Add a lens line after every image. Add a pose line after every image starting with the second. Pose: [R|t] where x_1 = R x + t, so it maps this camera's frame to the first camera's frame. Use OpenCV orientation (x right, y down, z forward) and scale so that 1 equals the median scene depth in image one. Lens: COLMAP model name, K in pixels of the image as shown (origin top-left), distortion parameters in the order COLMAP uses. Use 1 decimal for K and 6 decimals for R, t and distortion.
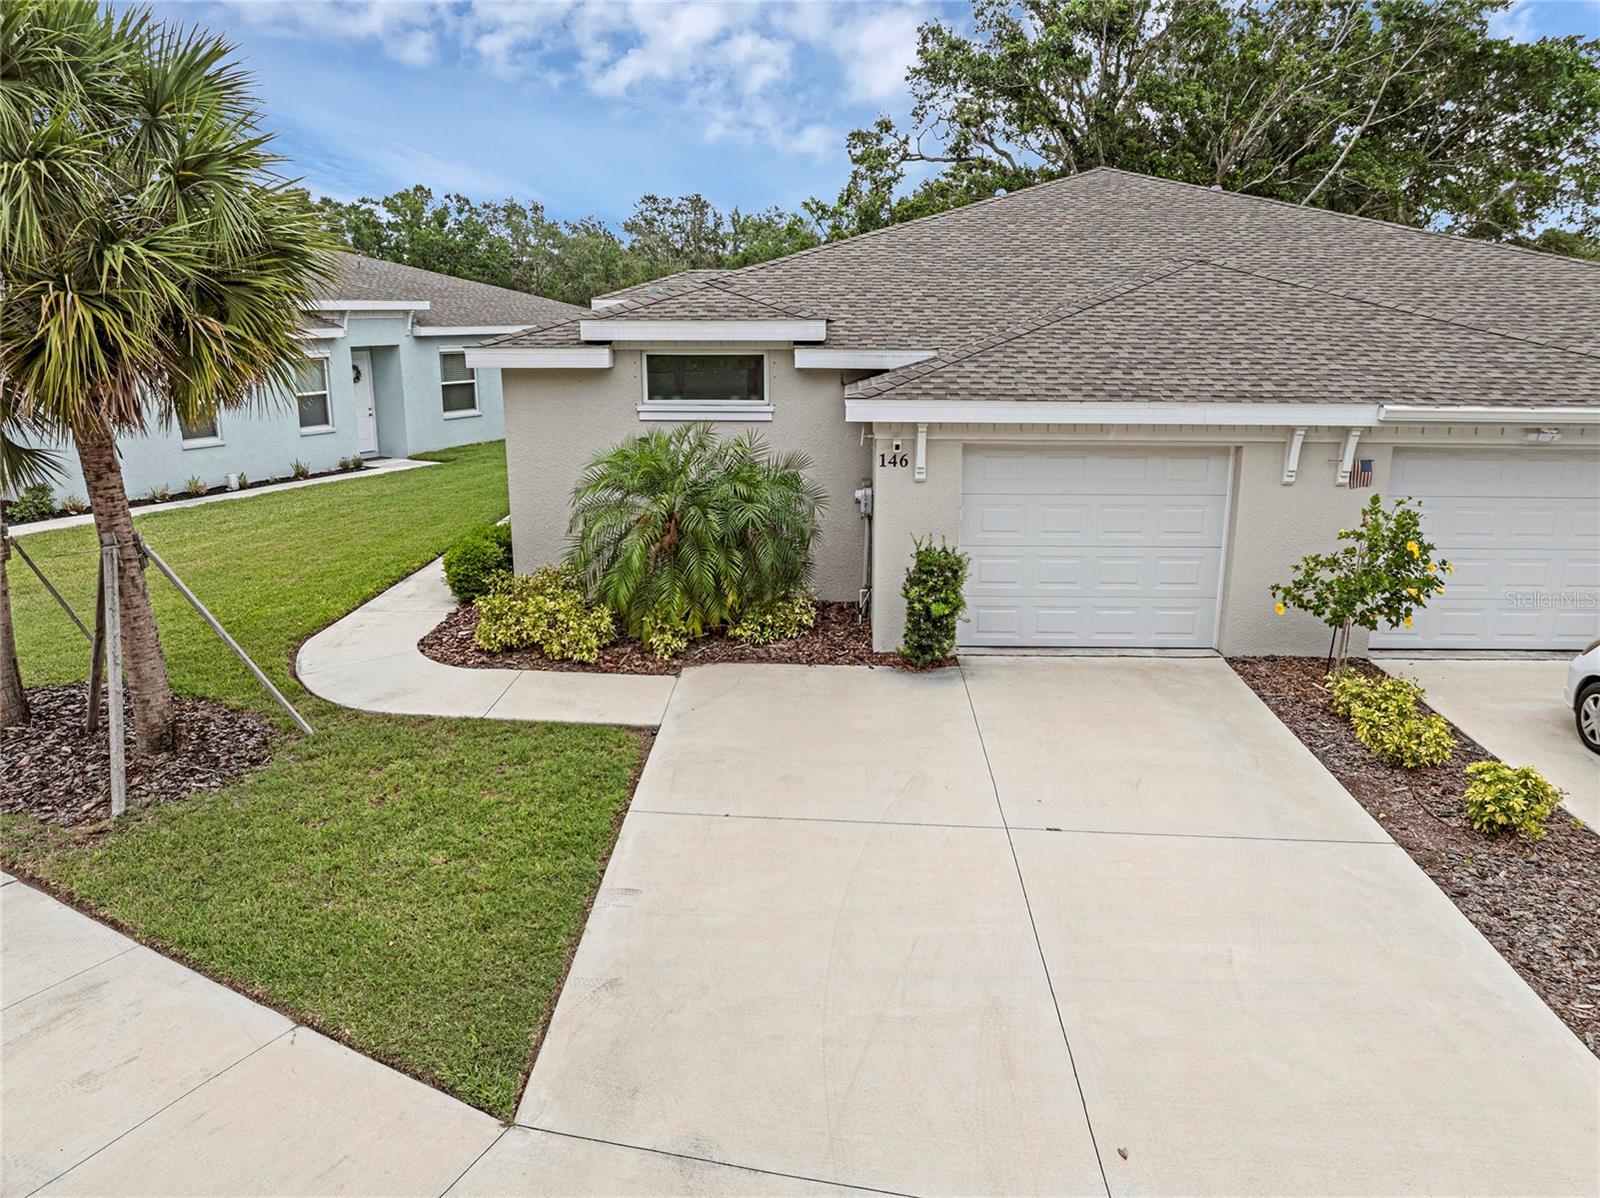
lens RADIAL K [[1131.4, 0, 800.0], [0, 1131.4, 599.0], [0, 0, 1]] dist [-0.036056, -0.001241]
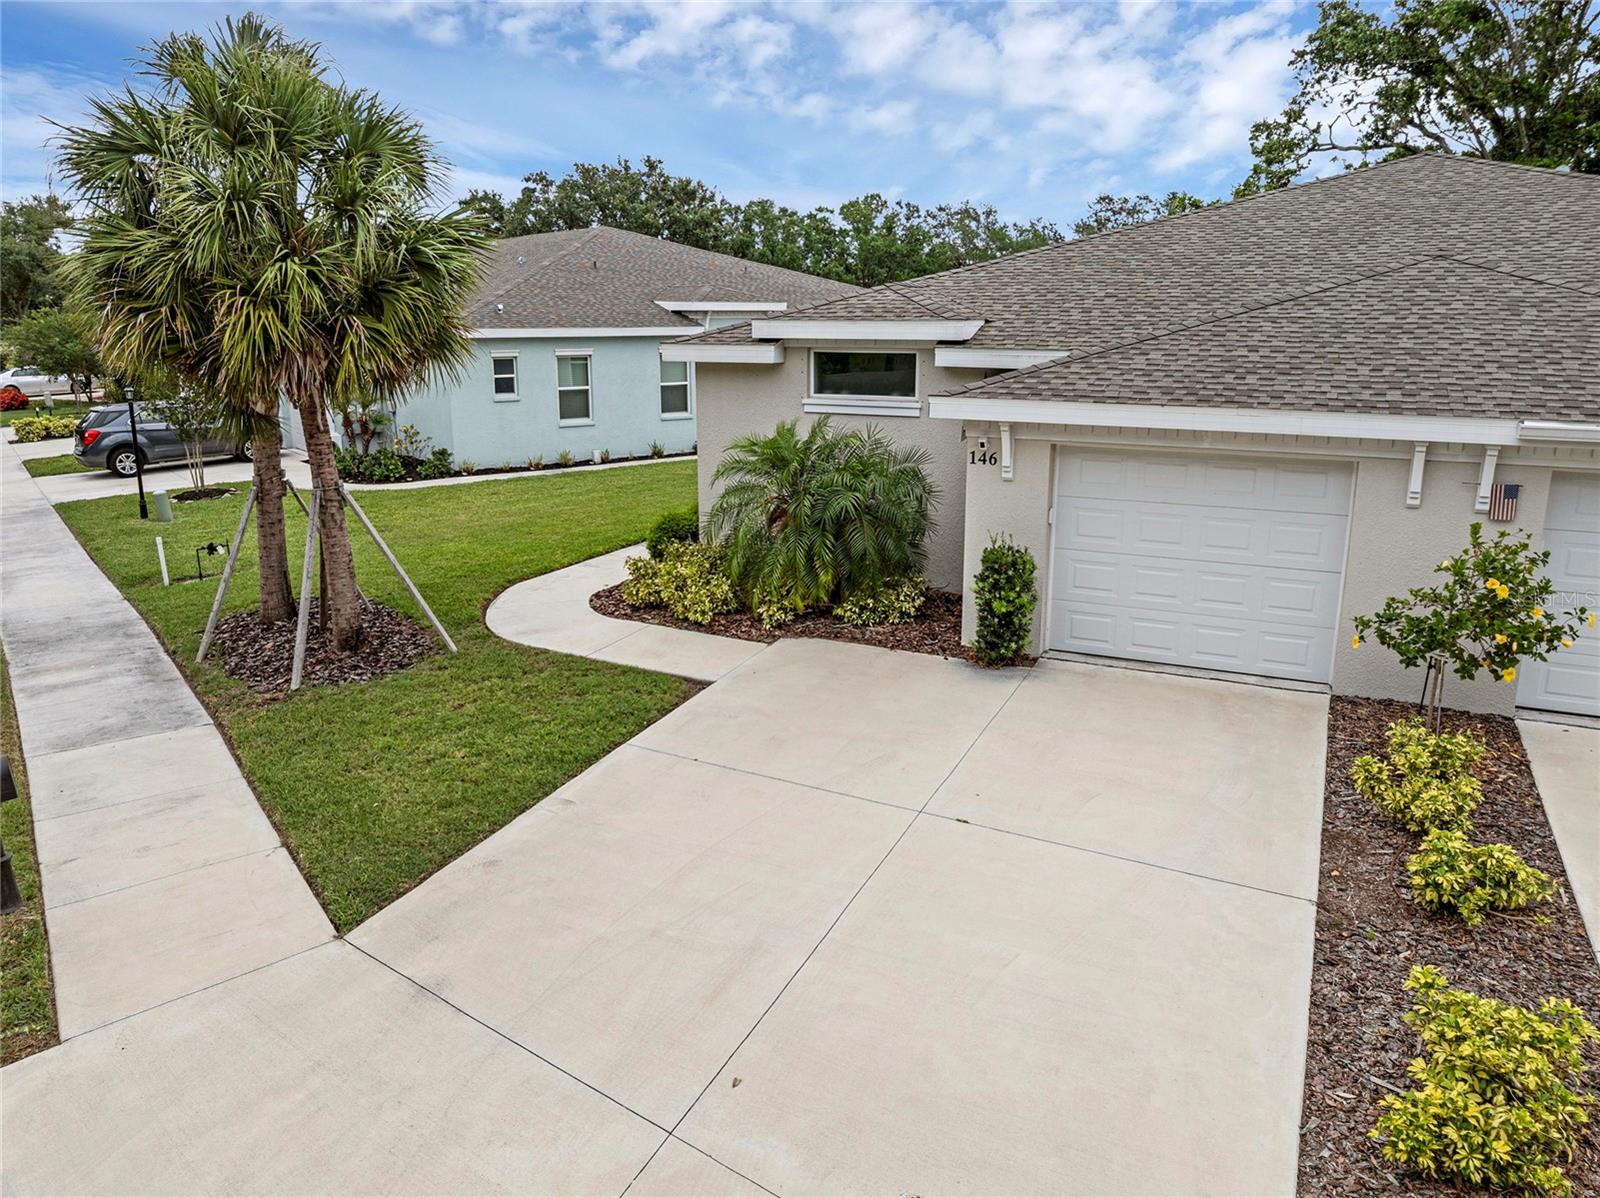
lens RADIAL K [[1131.4, 0, 800.0], [0, 1131.4, 599.0], [0, 0, 1]] dist [-0.036056, -0.001241]
pose [[0.913732, 0.098122, -0.394291, 0.338362], [-0.098742, 0.994936, 0.018772, 0.000777], [0.394136, 0.021780, 0.918794, 0.003252]]
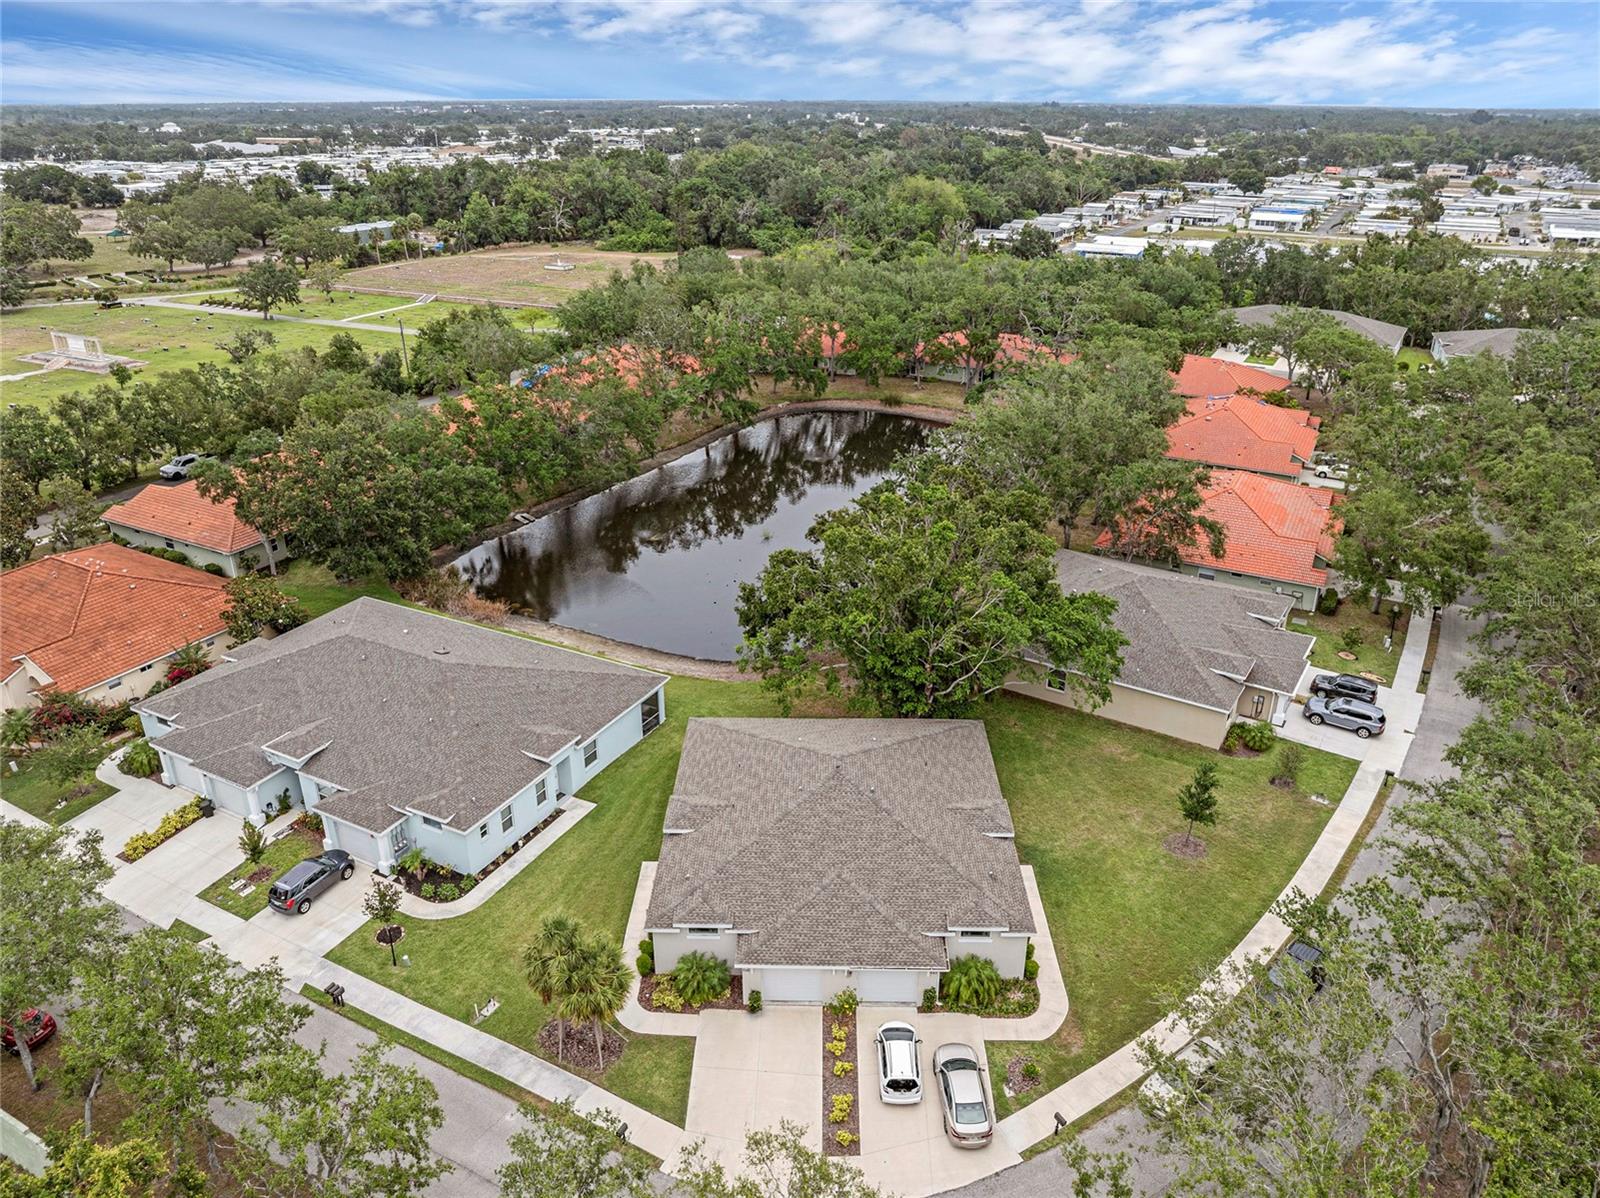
lens RADIAL K [[1131.4, 0, 800.0], [0, 1131.4, 599.0], [0, 0, 1]] dist [-0.036056, -0.001241]
pose [[0.999892, -0.001417, 0.014603, 0.230446], [-0.001441, 0.981027, 0.193864, -2.410932], [-0.014601, -0.193864, 0.980920, -3.077113]]
